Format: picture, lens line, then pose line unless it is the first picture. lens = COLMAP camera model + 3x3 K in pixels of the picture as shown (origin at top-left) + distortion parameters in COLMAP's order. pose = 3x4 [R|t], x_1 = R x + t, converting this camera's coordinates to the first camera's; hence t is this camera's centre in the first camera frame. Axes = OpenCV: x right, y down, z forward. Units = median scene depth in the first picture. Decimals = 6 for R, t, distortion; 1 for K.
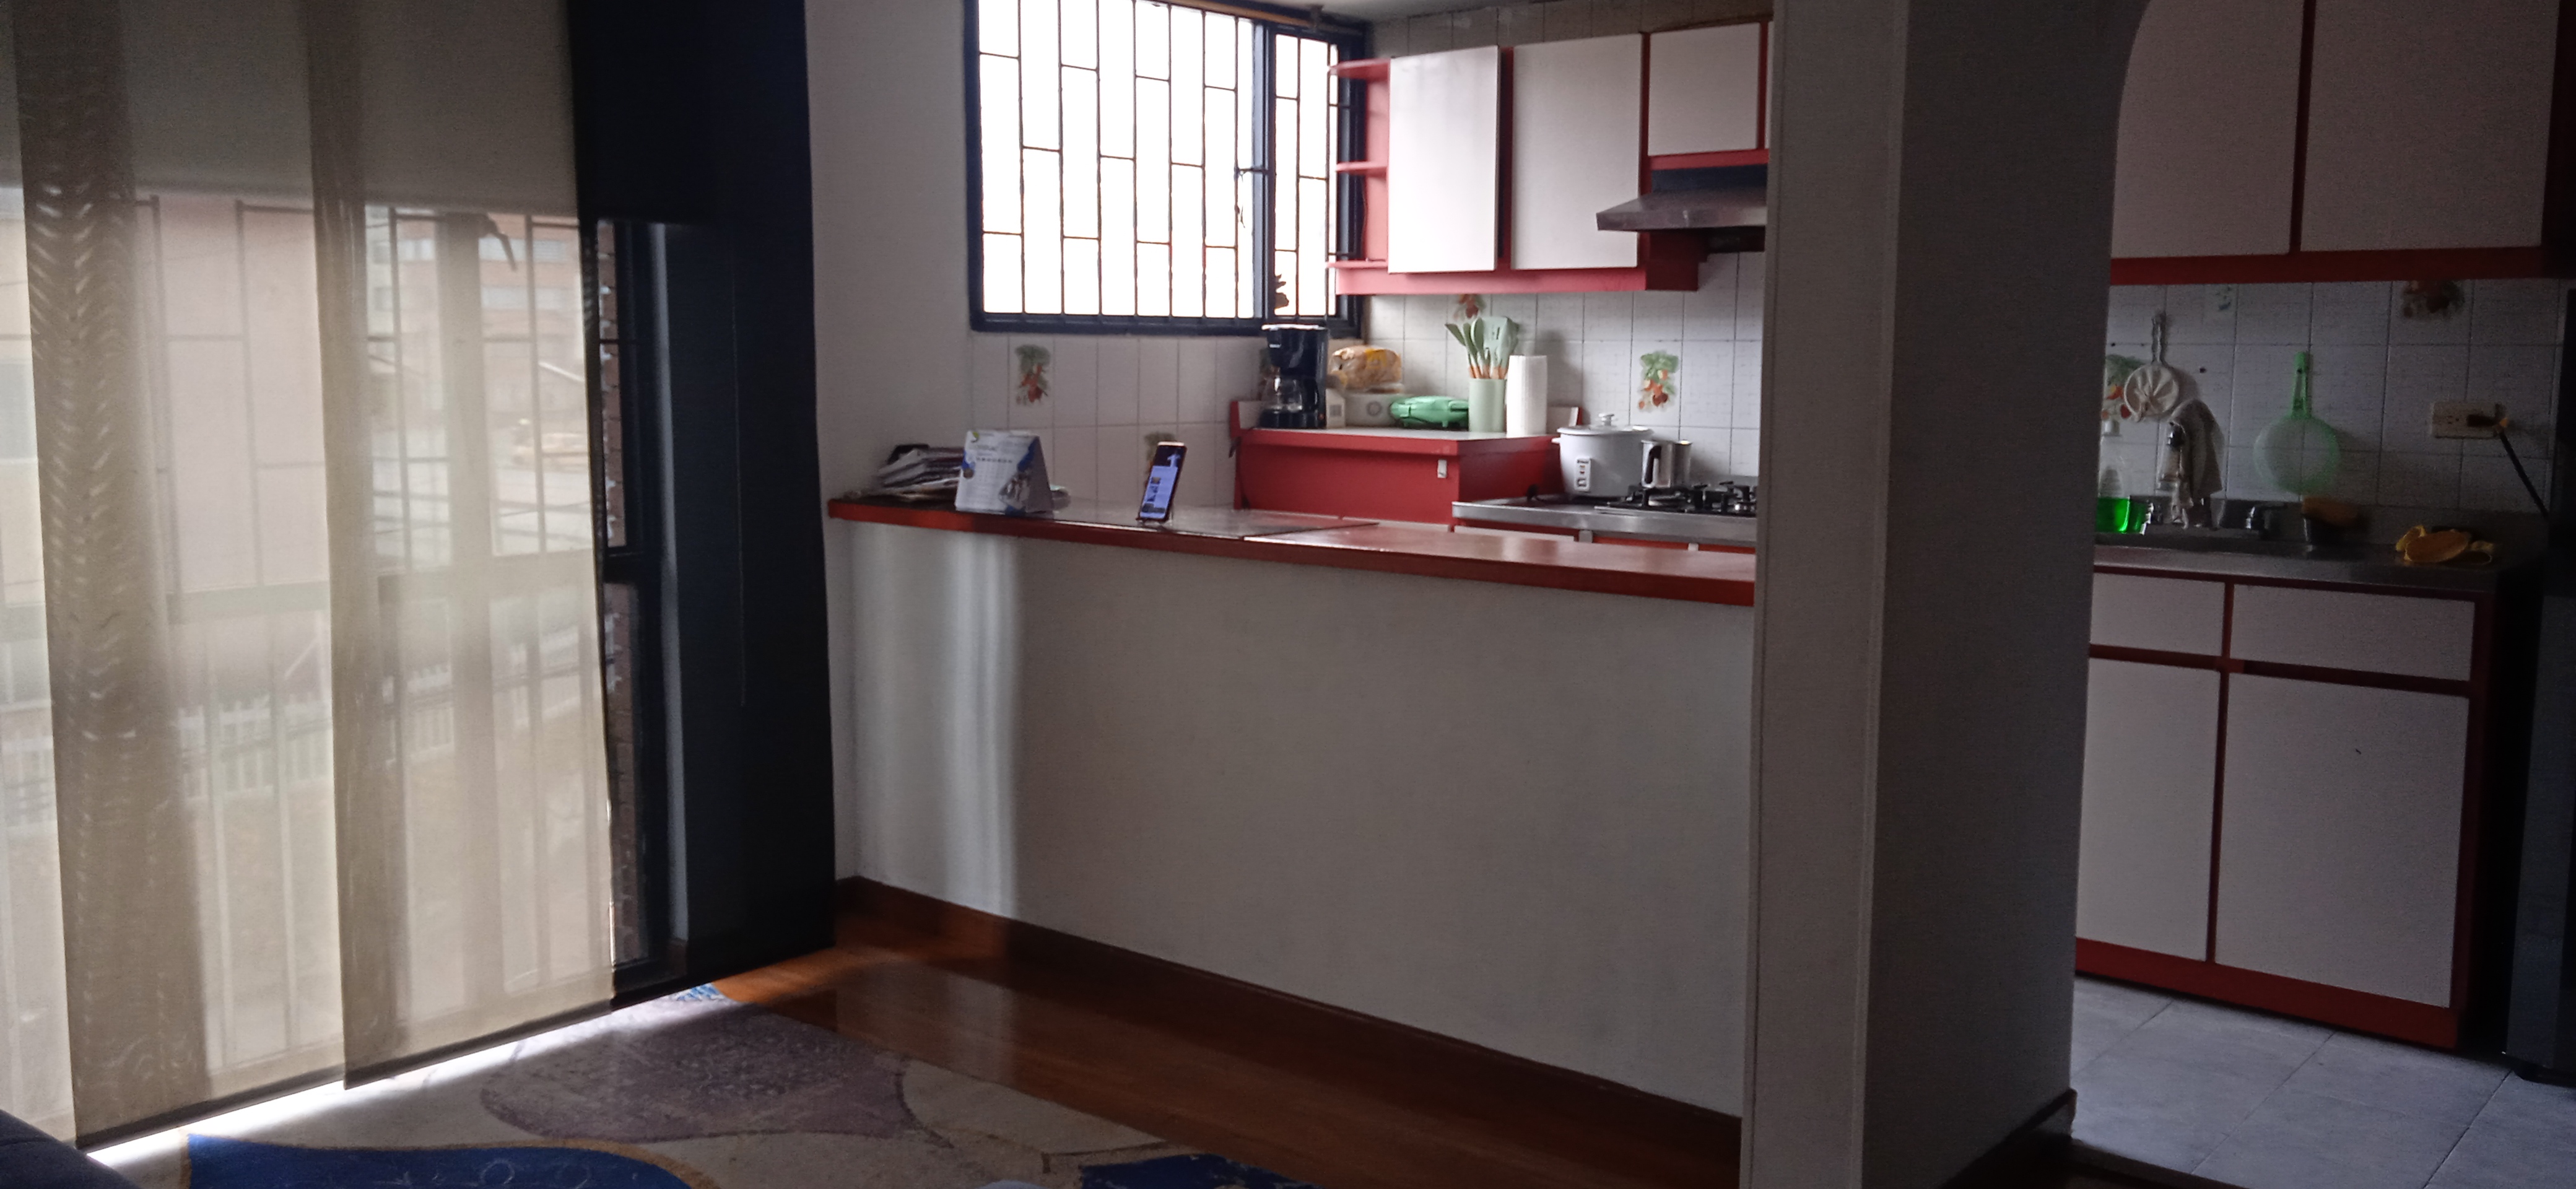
lens RADIAL K [[2116.7, 0, 1281.9], [0, 2116.7, 594.6], [0, 0, 1]] dist [0.055851, -0.076208]
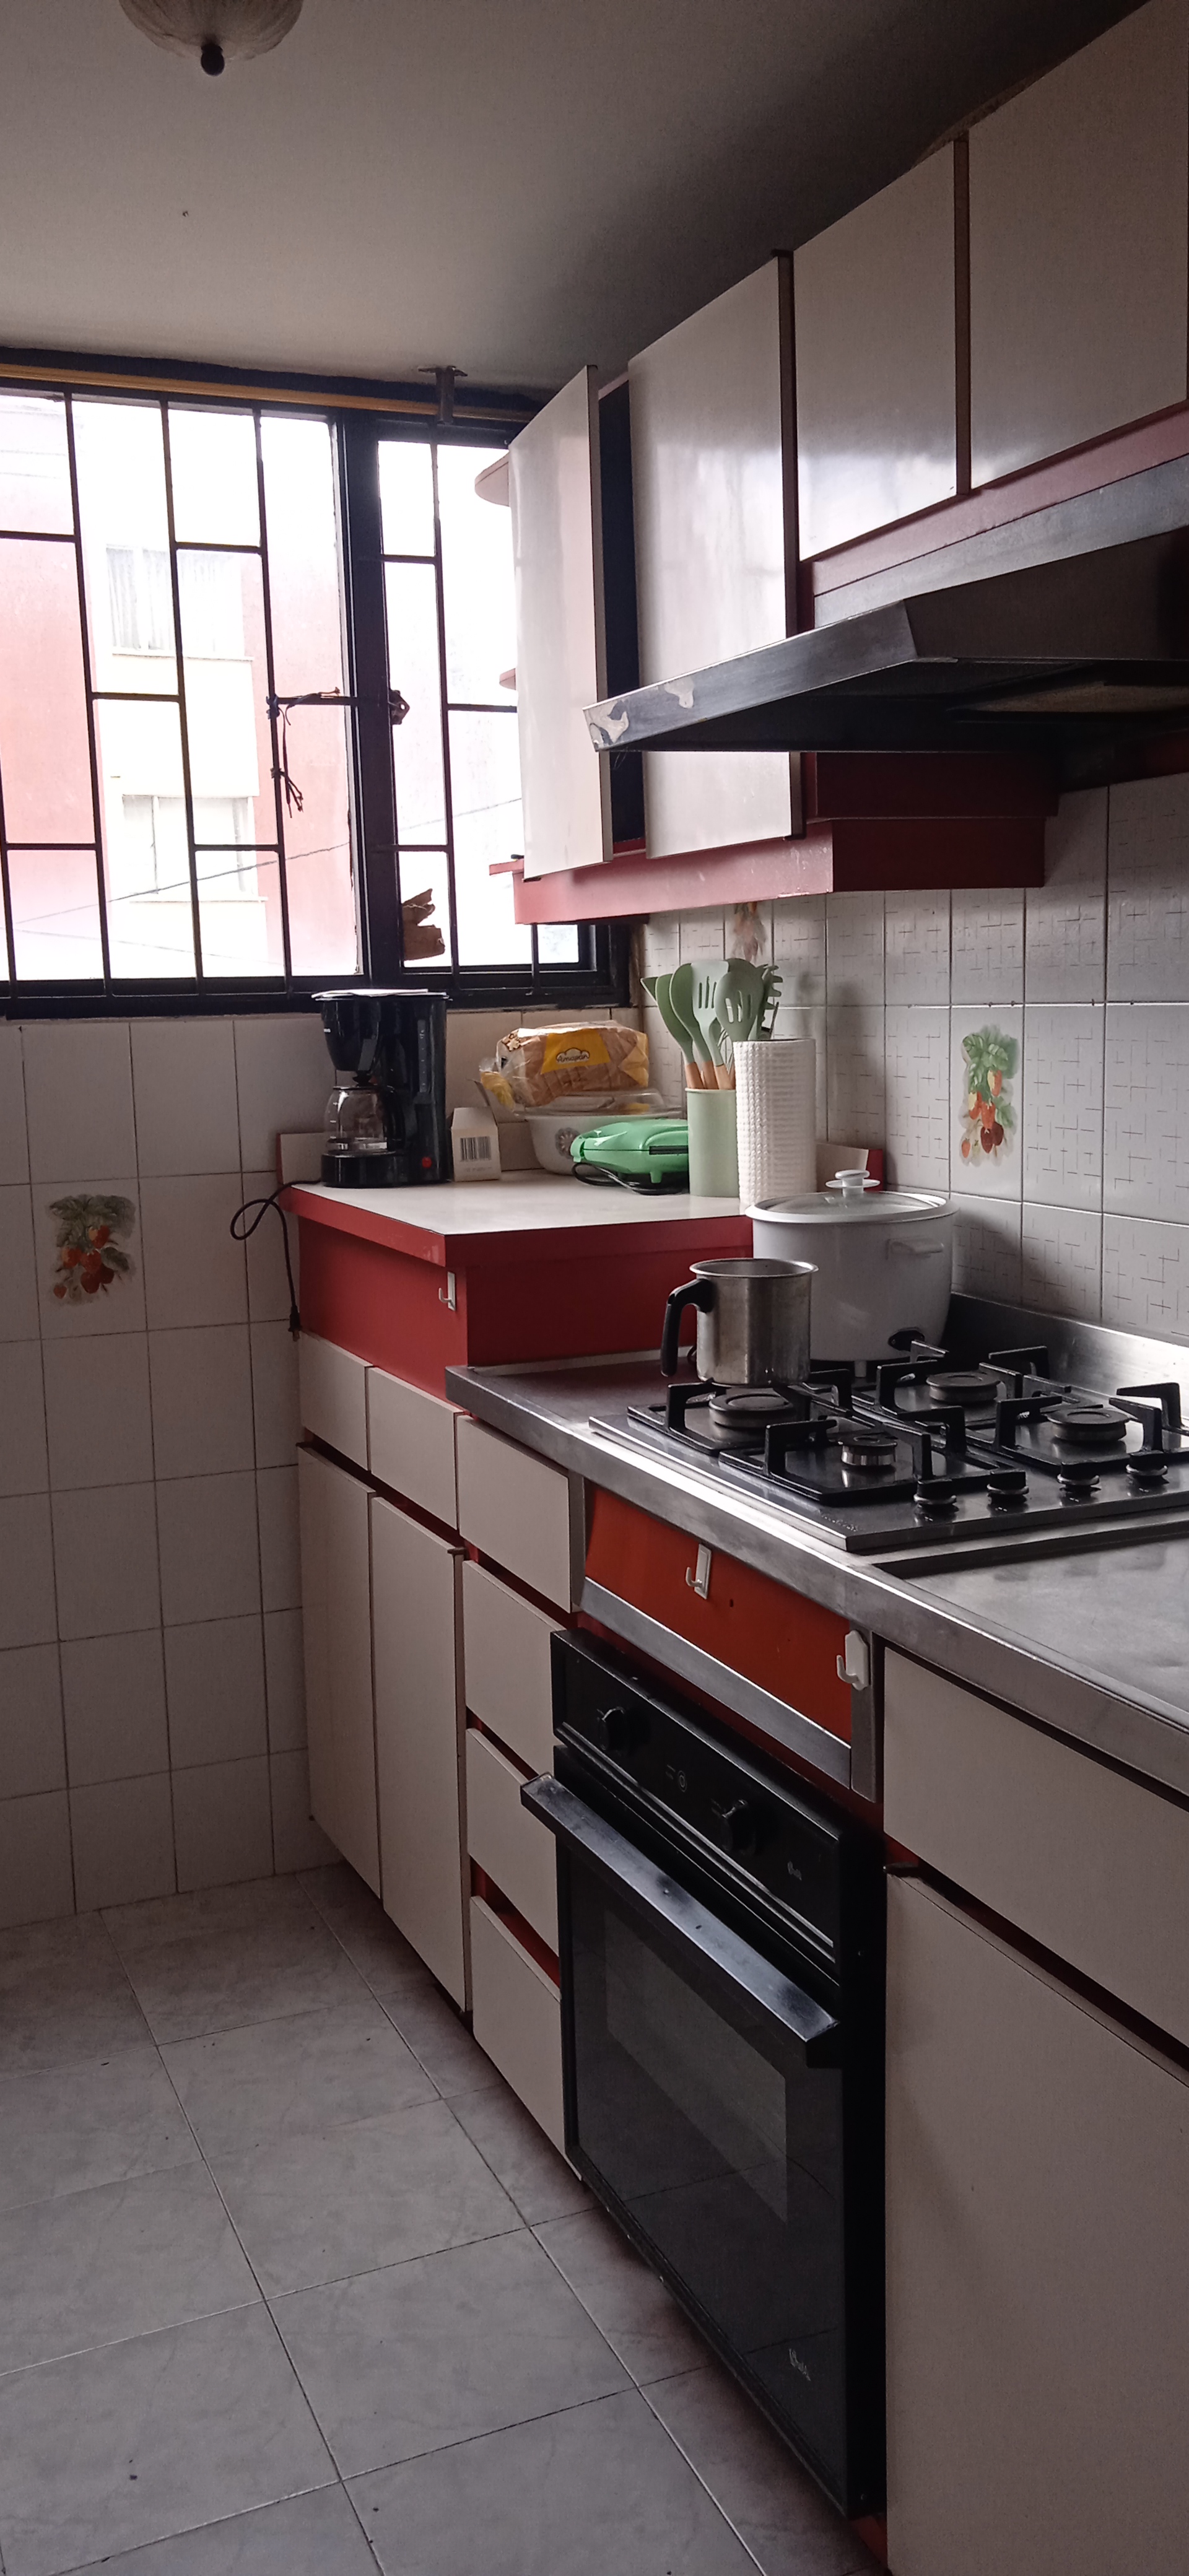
lens RADIAL K [[2116.7, 0, 601.7], [0, 2116.7, 1280.9], [0, 0, 1]] dist [0.055851, -0.076208]
pose [[0.892597, 0.033889, -0.449579, 0.297794], [-0.025056, 0.999359, 0.025585, -0.069798], [0.450158, -0.011573, 0.892874, 0.556769]]
